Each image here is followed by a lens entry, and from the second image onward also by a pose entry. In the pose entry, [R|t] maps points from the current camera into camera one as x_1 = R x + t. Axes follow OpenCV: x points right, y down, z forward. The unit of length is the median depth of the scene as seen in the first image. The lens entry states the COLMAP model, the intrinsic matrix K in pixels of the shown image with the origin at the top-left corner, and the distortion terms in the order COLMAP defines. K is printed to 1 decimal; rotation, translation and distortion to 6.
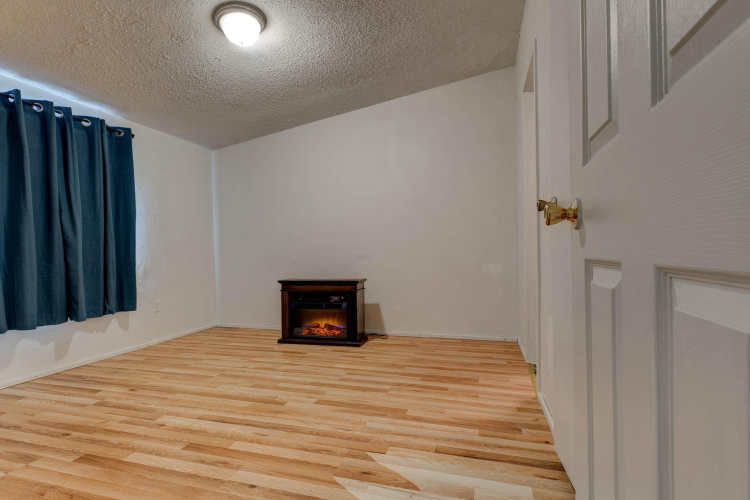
lens RADIAL K [[346.9, 0, 382.6], [0, 346.9, 239.8], [0, 0, 1]] dist [0.000889, -0.000075]
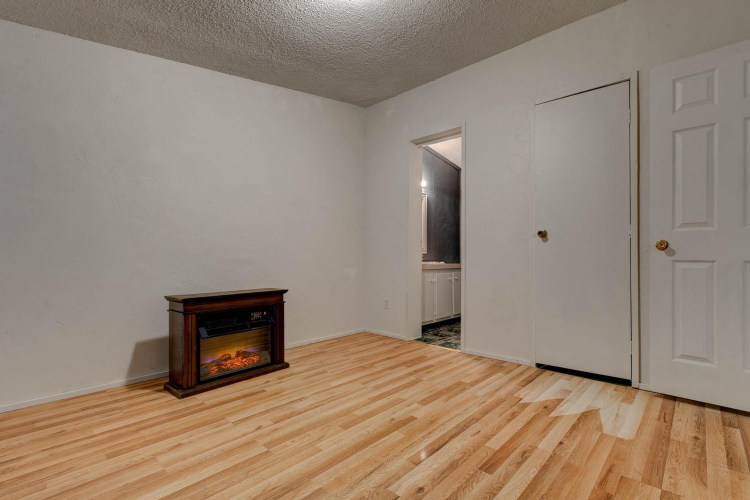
lens RADIAL K [[346.9, 0, 382.6], [0, 346.9, 239.8], [0, 0, 1]] dist [0.000889, -0.000075]
pose [[0.468394, 0.057840, 0.881624, -0.964559], [-0.036053, 0.998275, -0.046339, 0.035452], [-0.882784, -0.010080, 0.469672, 0.527219]]
